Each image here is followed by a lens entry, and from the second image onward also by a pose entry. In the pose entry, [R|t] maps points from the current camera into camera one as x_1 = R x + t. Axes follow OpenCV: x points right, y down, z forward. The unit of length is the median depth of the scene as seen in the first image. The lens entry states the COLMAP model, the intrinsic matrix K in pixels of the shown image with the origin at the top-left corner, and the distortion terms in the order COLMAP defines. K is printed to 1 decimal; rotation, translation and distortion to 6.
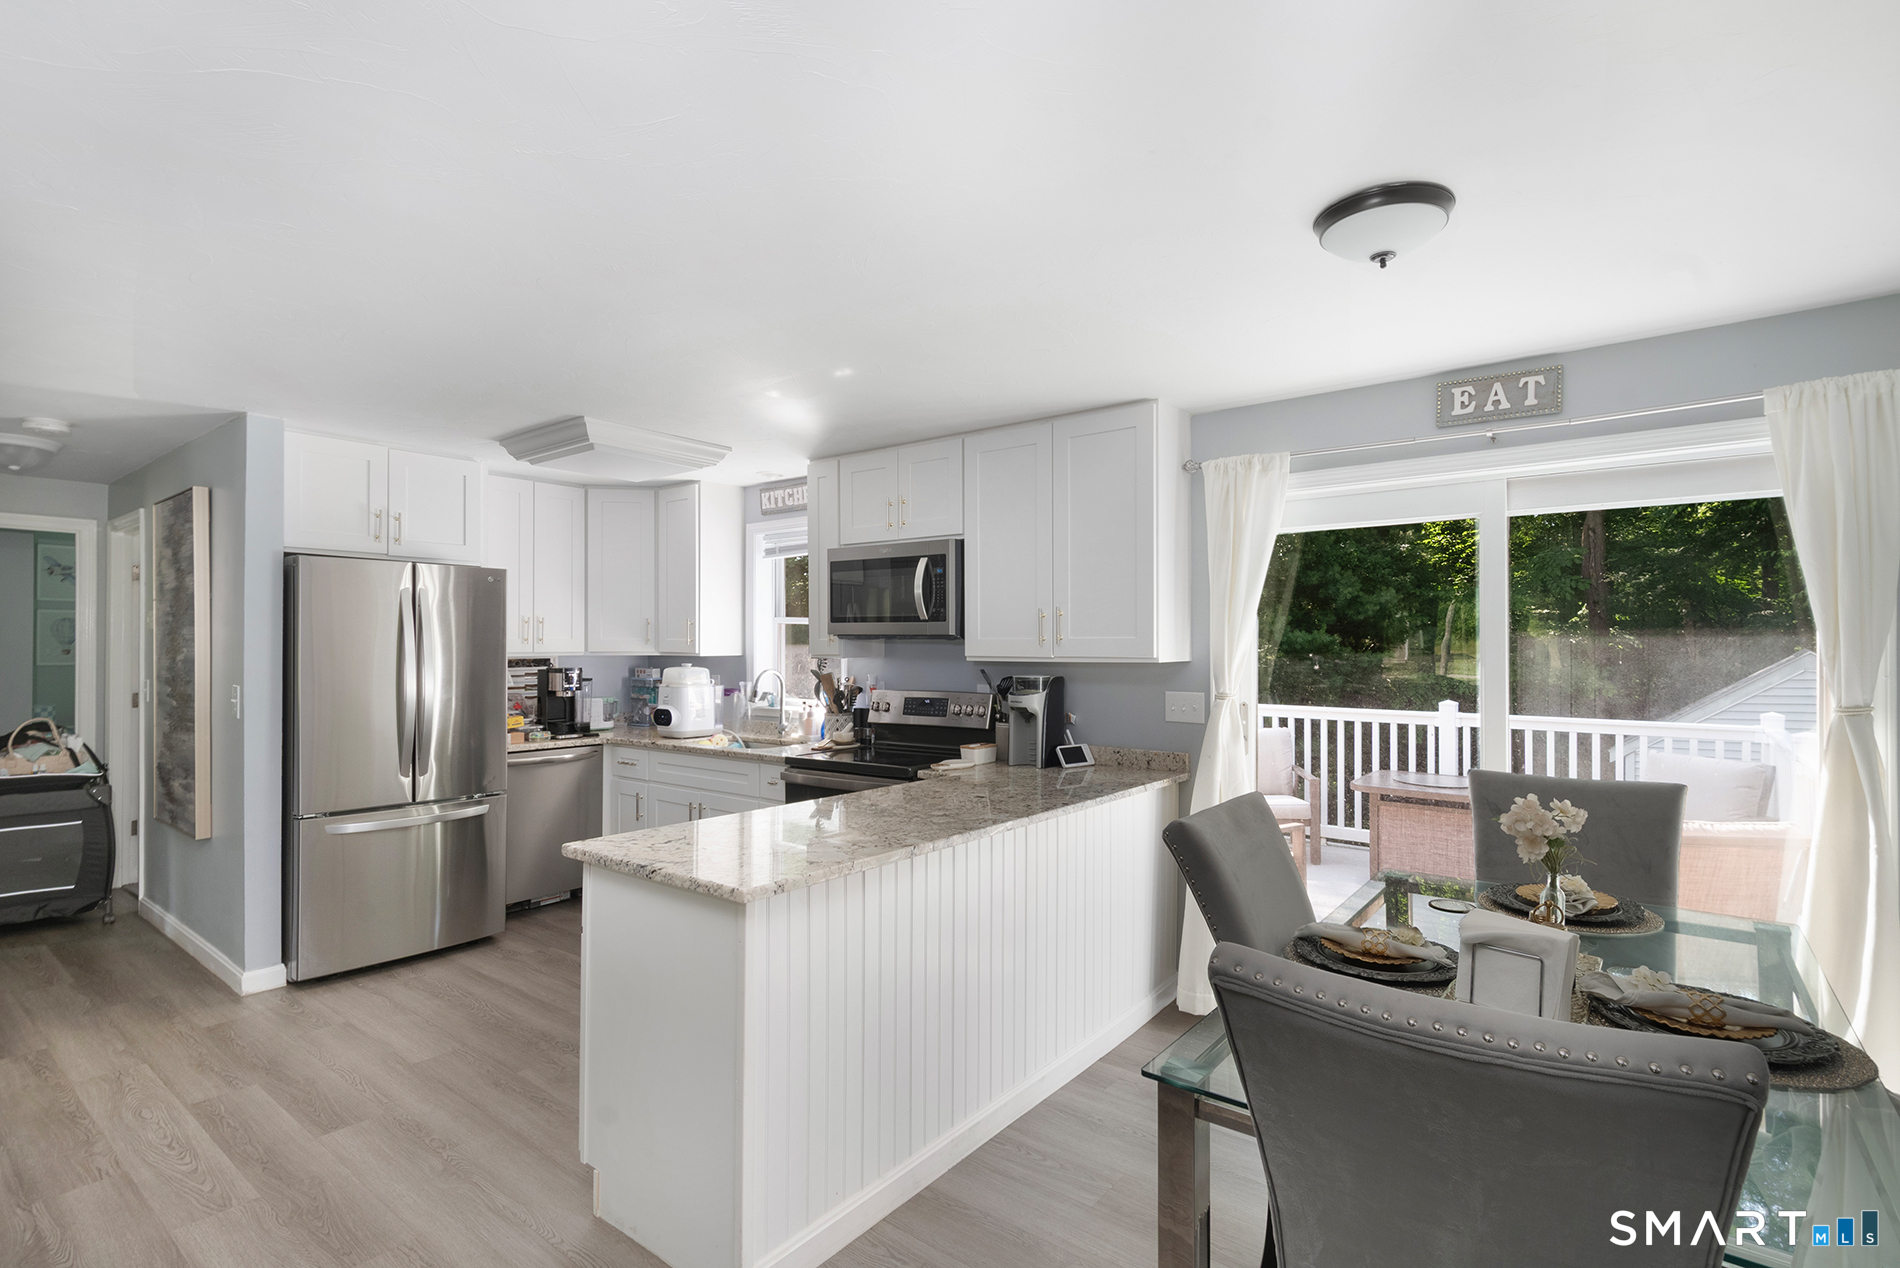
lens RADIAL K [[912.9, 0, 940.5], [0, 912.9, 646.5], [0, 0, 1]] dist [0.003569, 0.000180]
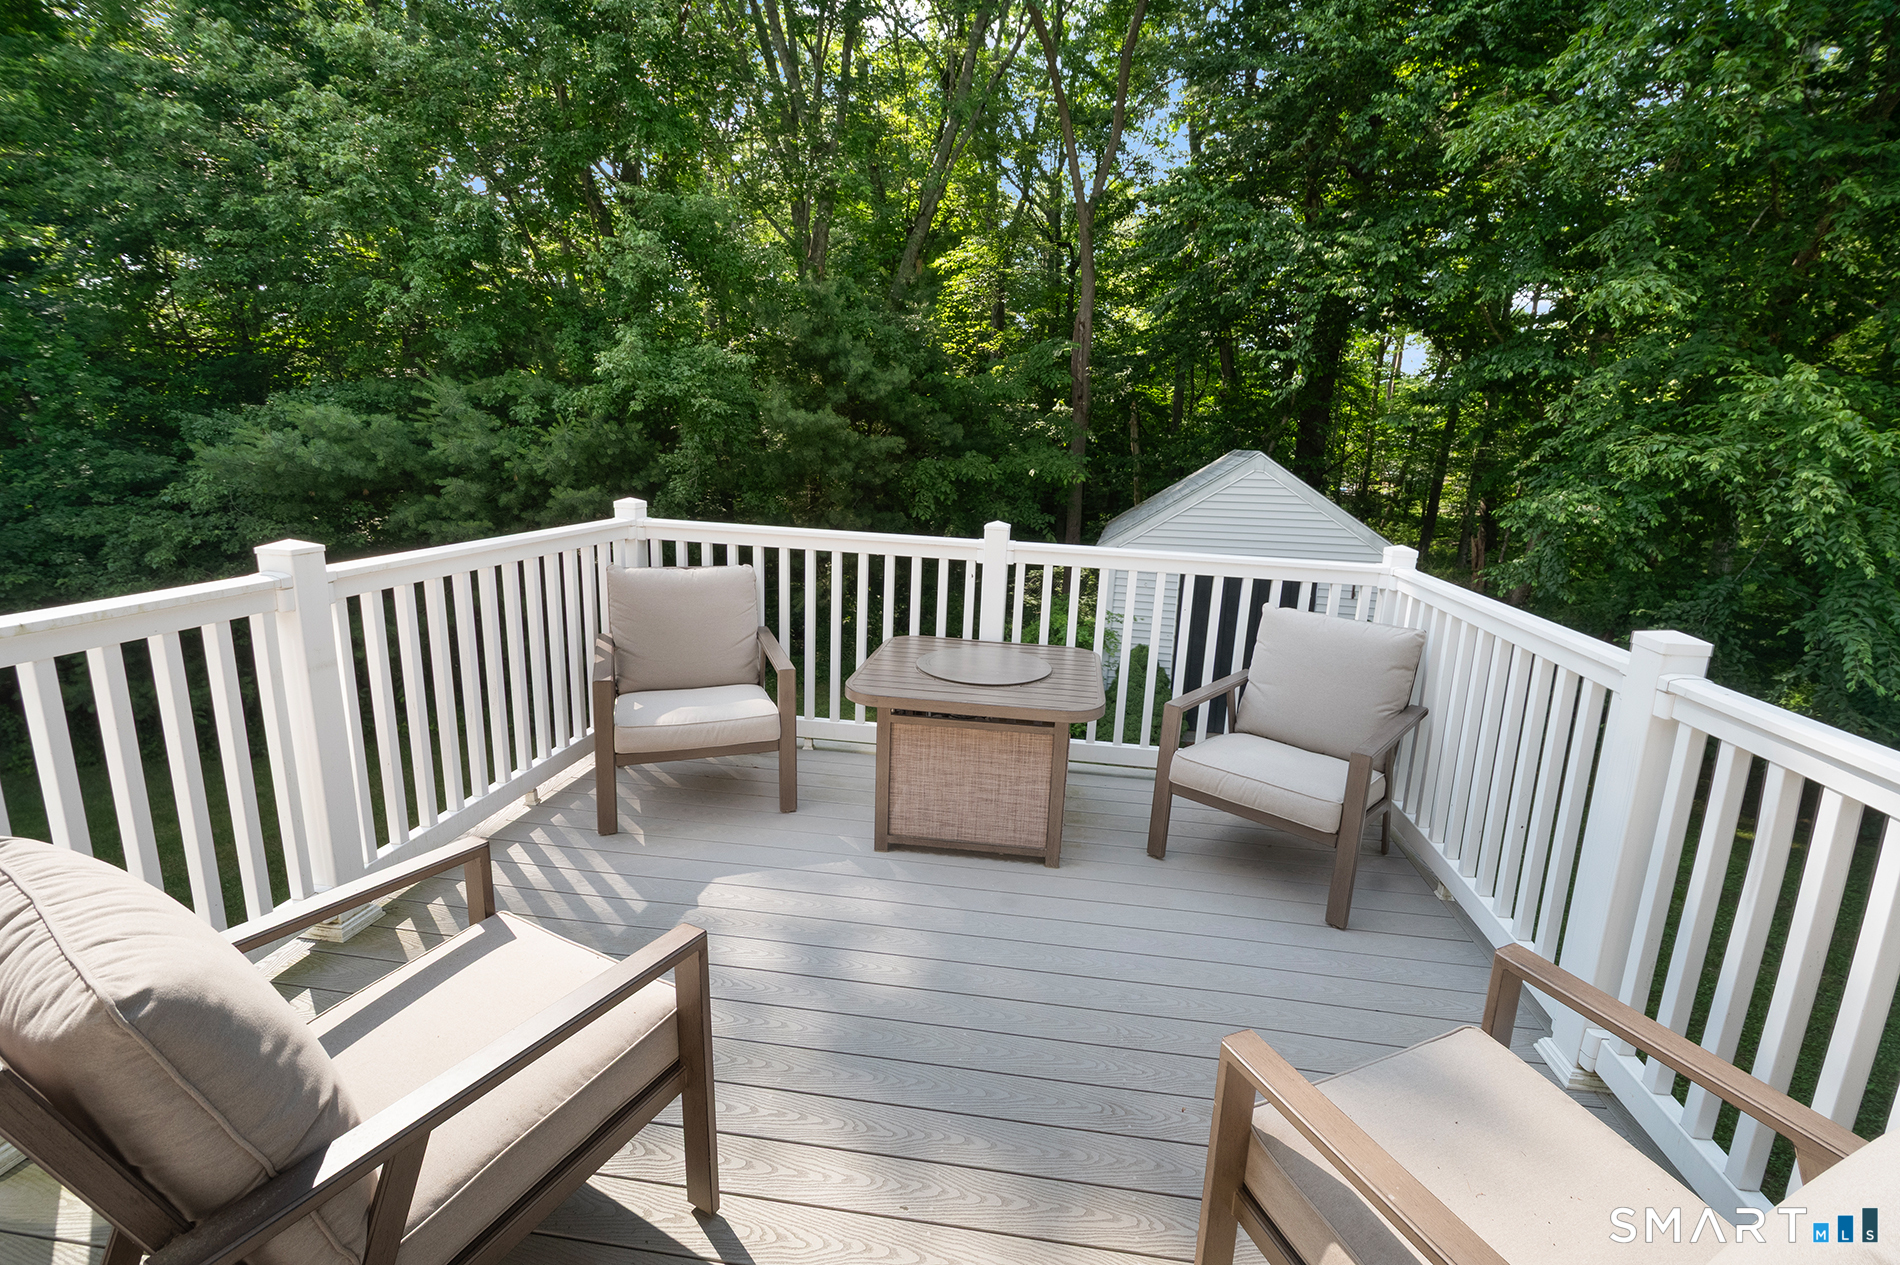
lens RADIAL K [[830.2, 0, 955.9], [0, 830.2, 623.9], [0, 0, 1]] dist [-0.001063, -0.000008]
pose [[0.862803, -0.074057, 0.500086, 0.226490], [-0.042556, 0.975061, 0.217818, 0.005507], [-0.503745, -0.209216, 0.838135, 0.487859]]
